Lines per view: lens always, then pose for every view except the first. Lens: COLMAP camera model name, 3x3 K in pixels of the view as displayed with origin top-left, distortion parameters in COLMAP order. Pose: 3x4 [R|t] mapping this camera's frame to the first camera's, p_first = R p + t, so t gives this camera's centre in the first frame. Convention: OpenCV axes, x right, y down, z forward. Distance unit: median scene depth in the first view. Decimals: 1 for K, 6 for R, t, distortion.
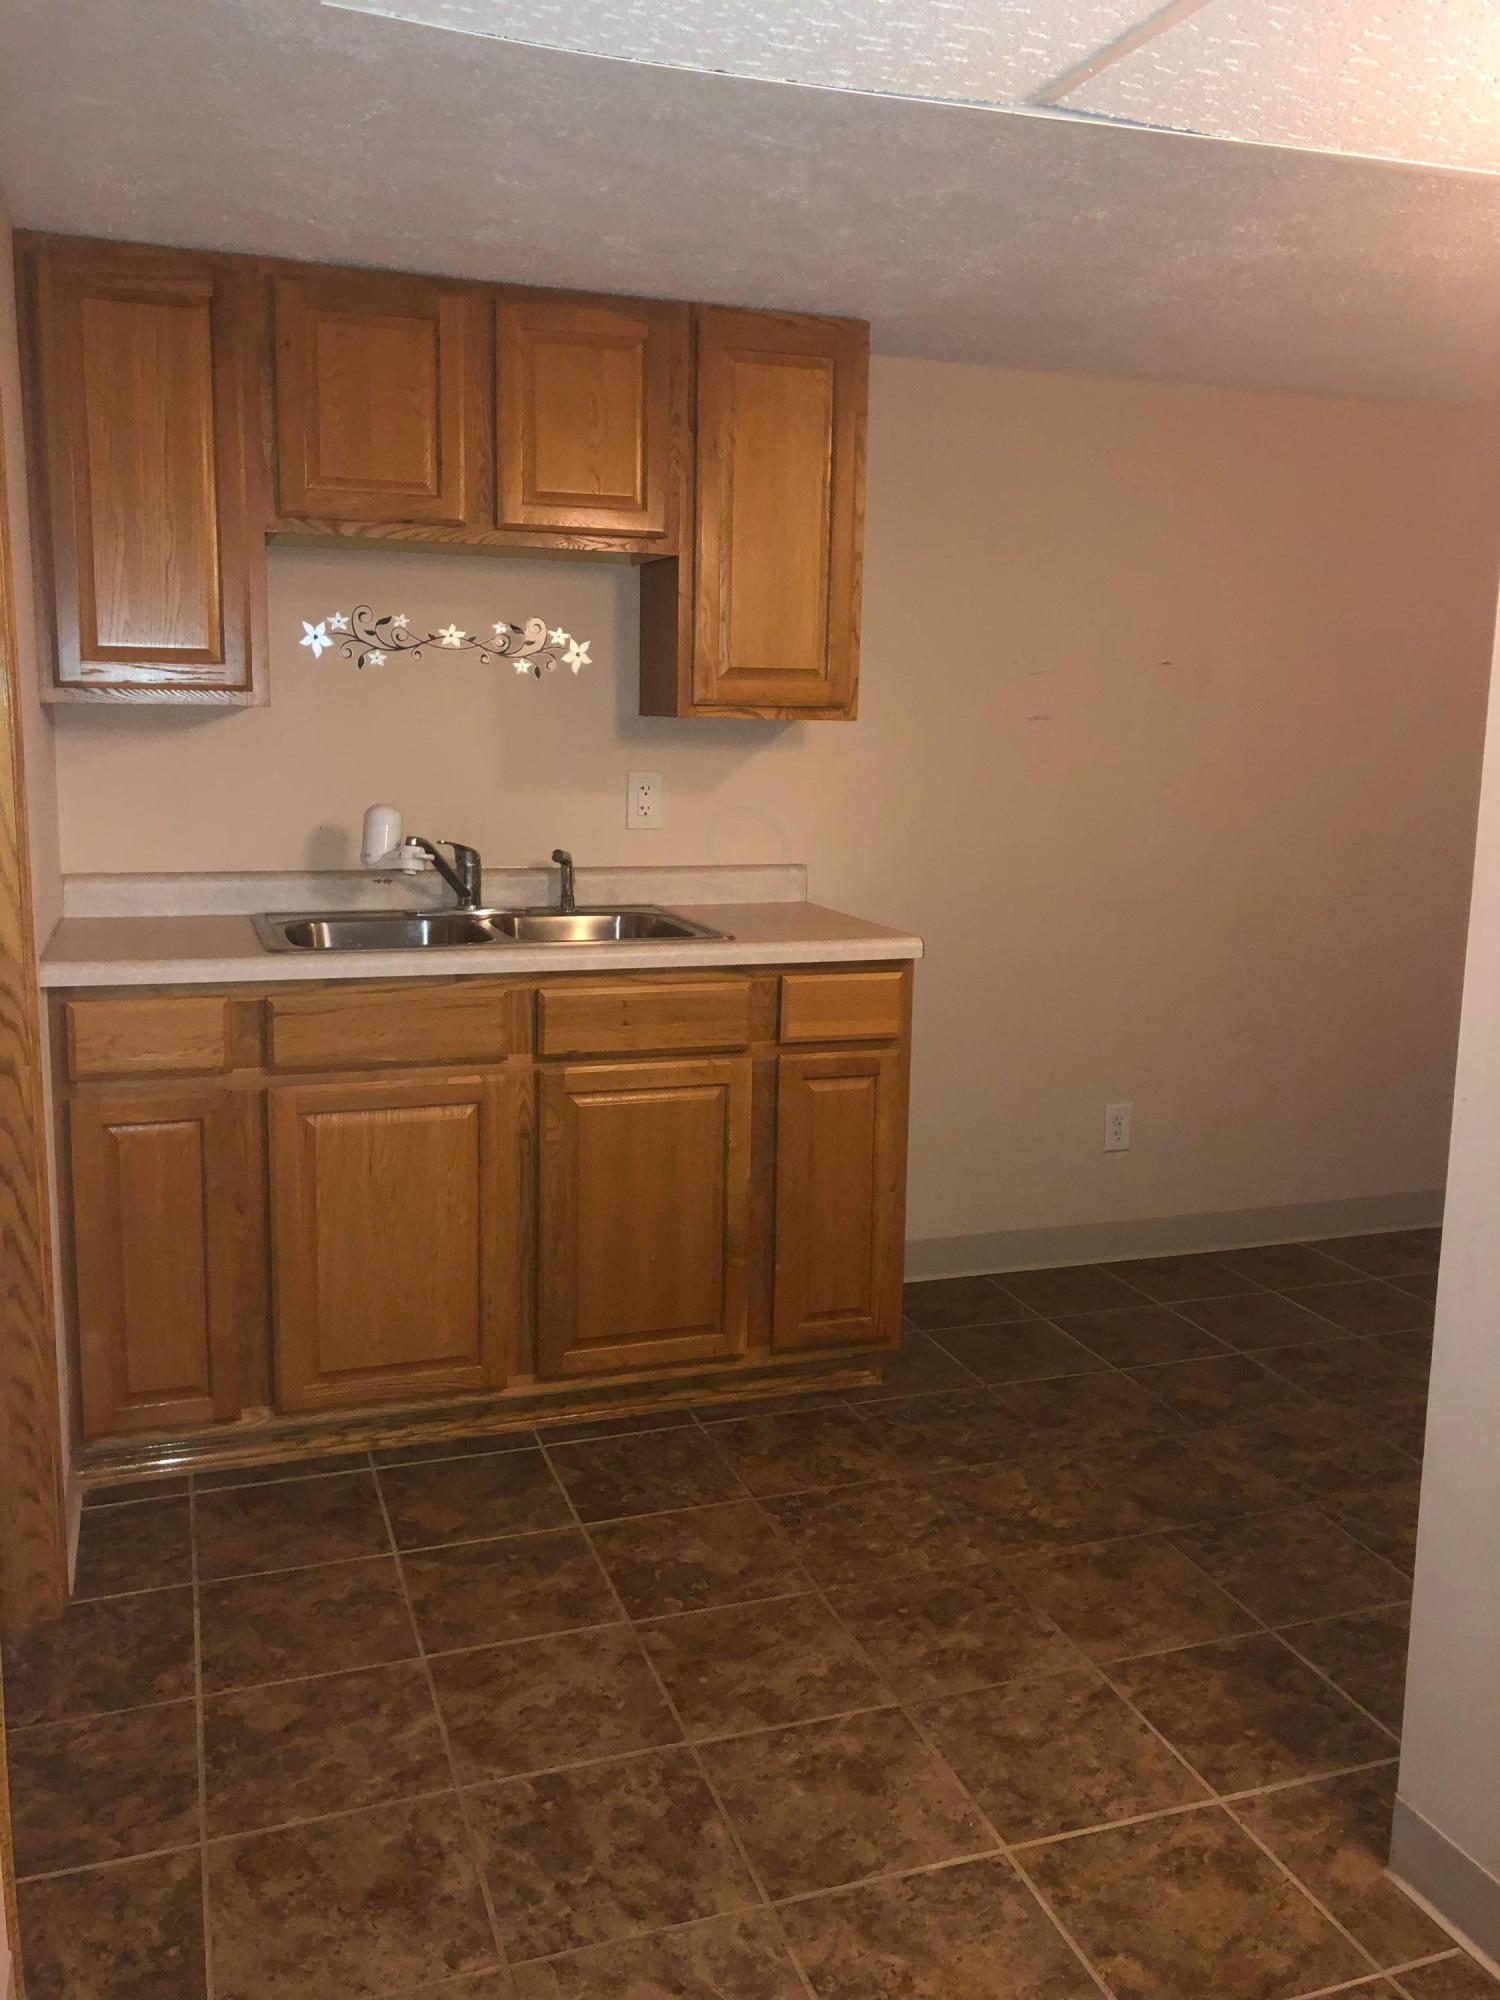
lens RADIAL K [[1623.1, 0, 740.1], [0, 1623.1, 992.6], [0, 0, 1]] dist [0.050201, -0.050691]
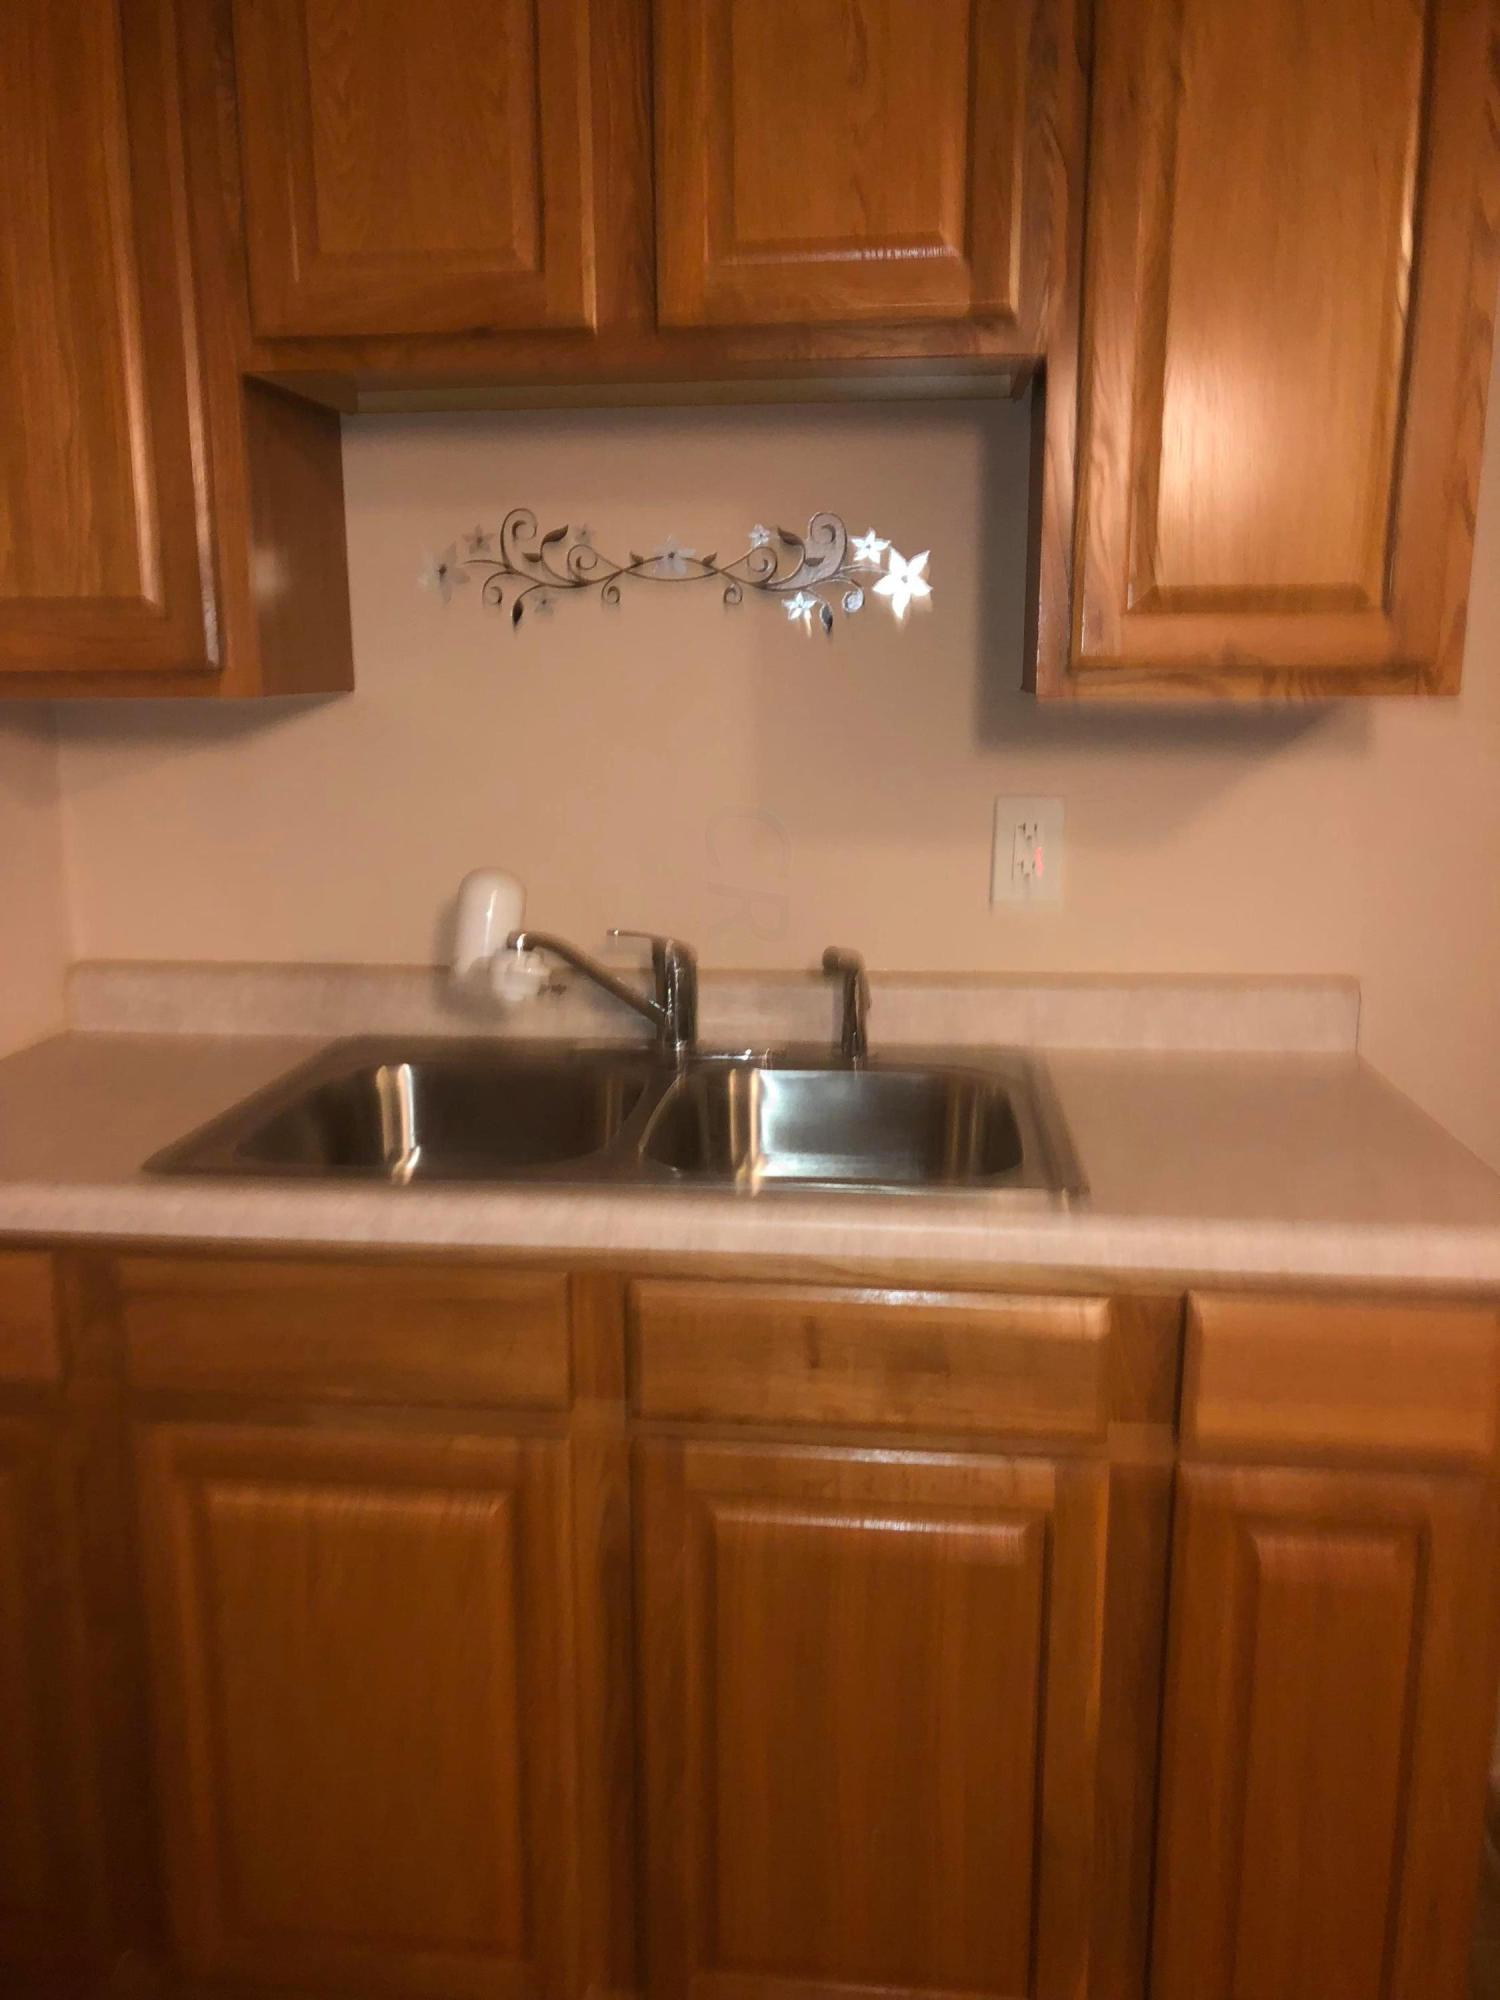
lens RADIAL K [[1623.1, 0, 769.7], [0, 1623.1, 1007.3], [0, 0, 1]] dist [0.050201, -0.050691]
pose [[0.905367, 0.067960, -0.419157, 0.099267], [-0.049899, 0.997298, 0.053916, -0.102186], [0.421689, -0.027898, 0.906311, 0.529744]]
